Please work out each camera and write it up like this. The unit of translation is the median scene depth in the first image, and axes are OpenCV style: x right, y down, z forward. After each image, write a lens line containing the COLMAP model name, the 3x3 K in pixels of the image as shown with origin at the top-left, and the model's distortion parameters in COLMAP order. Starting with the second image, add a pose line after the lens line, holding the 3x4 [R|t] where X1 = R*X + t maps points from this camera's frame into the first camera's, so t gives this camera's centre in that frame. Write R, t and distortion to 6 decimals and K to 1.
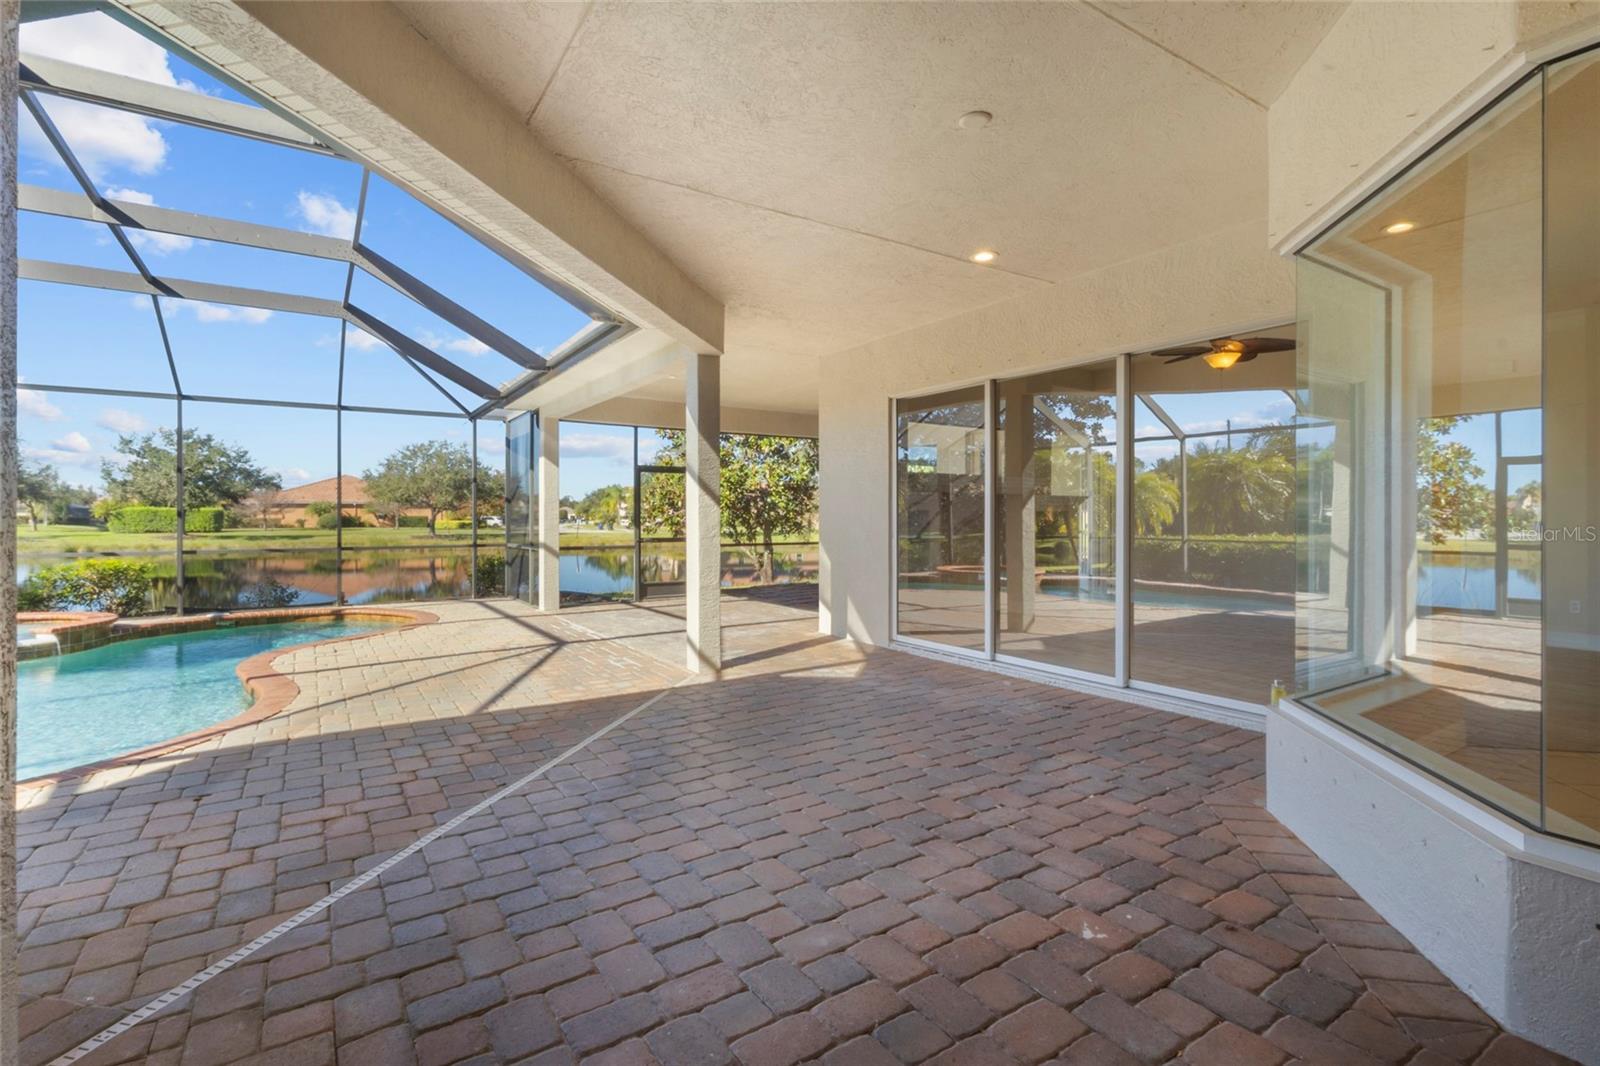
lens RADIAL K [[746.6, 0, 805.2], [0, 746.6, 522.9], [0, 0, 1]] dist [0.005377, 0.001054]
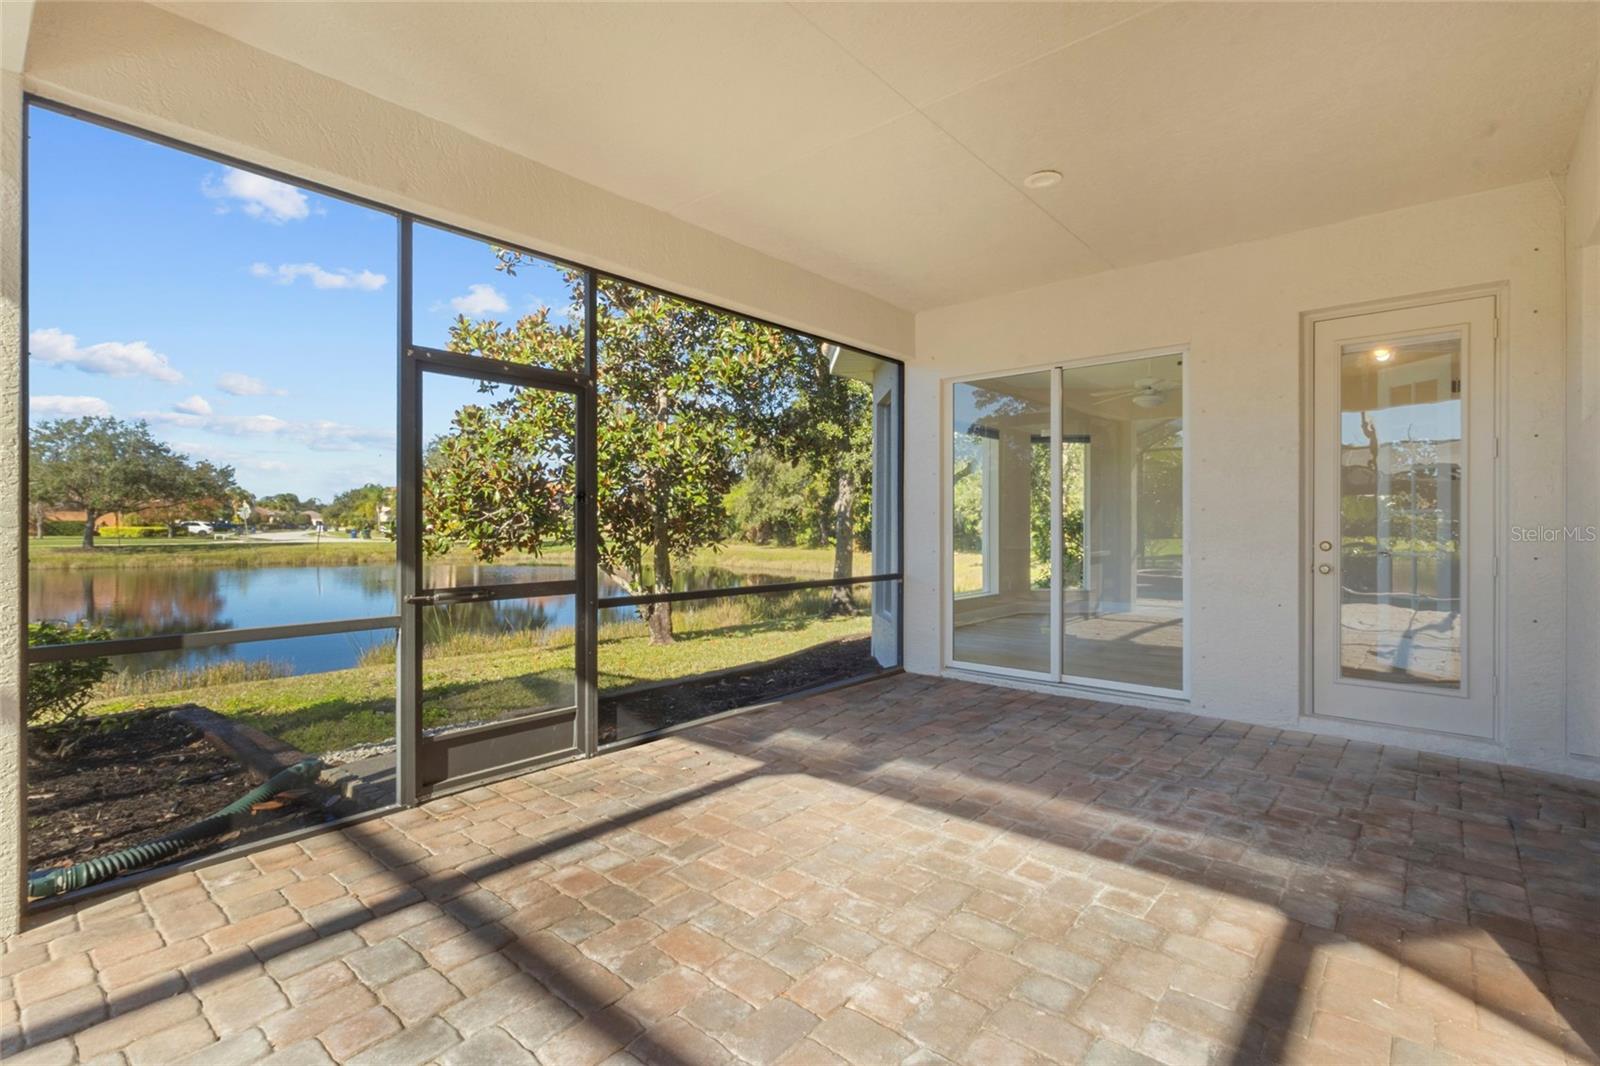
lens RADIAL K [[729.4, 0, 798.1], [0, 729.4, 524.3], [0, 0, 1]] dist [0.001607, 0.000404]
pose [[0.962304, 0.001465, 0.271973, -0.036804], [0.000315, 0.999979, -0.006502, -0.001047], [-0.271976, 0.006343, 0.962283, 0.160470]]
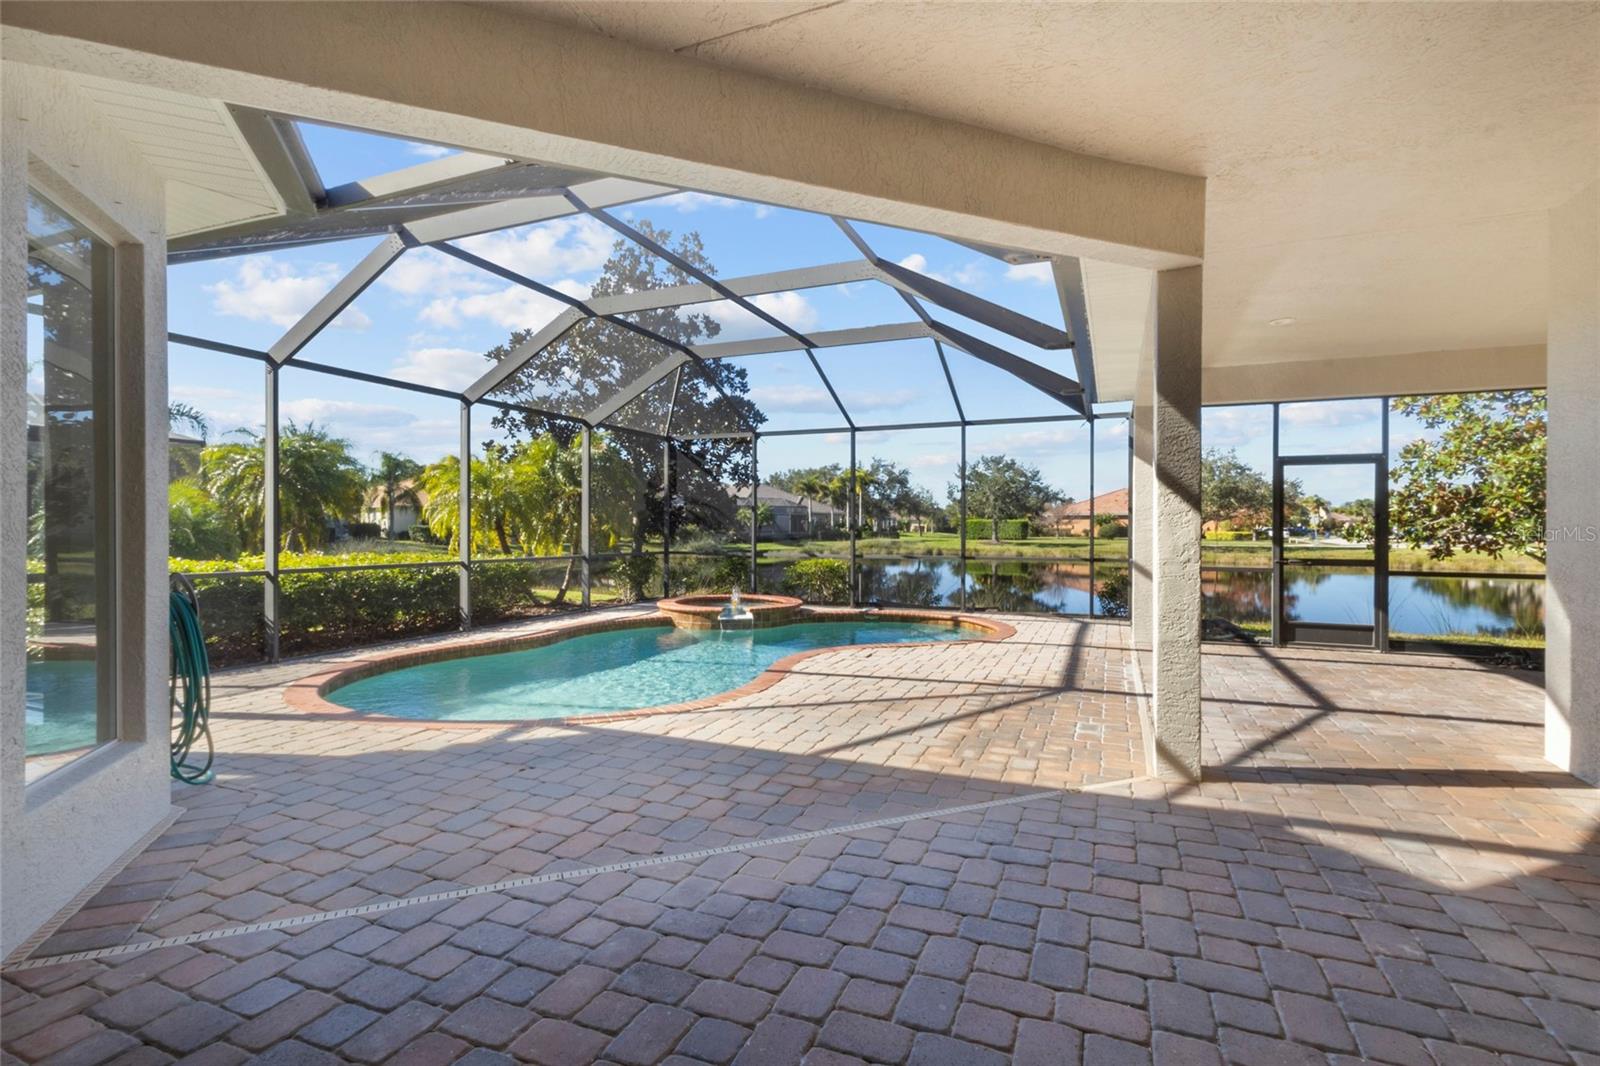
lens RADIAL K [[746.8, 0, 800.0], [0, 746.8, 533.0], [0, 0, 1]] dist [0.003088, 0.000816]
pose [[0.549749, 0.008511, -0.835287, 0.028647], [-0.008871, 0.999951, 0.004350, -0.000631], [0.835283, 0.005019, 0.549798, 0.052451]]
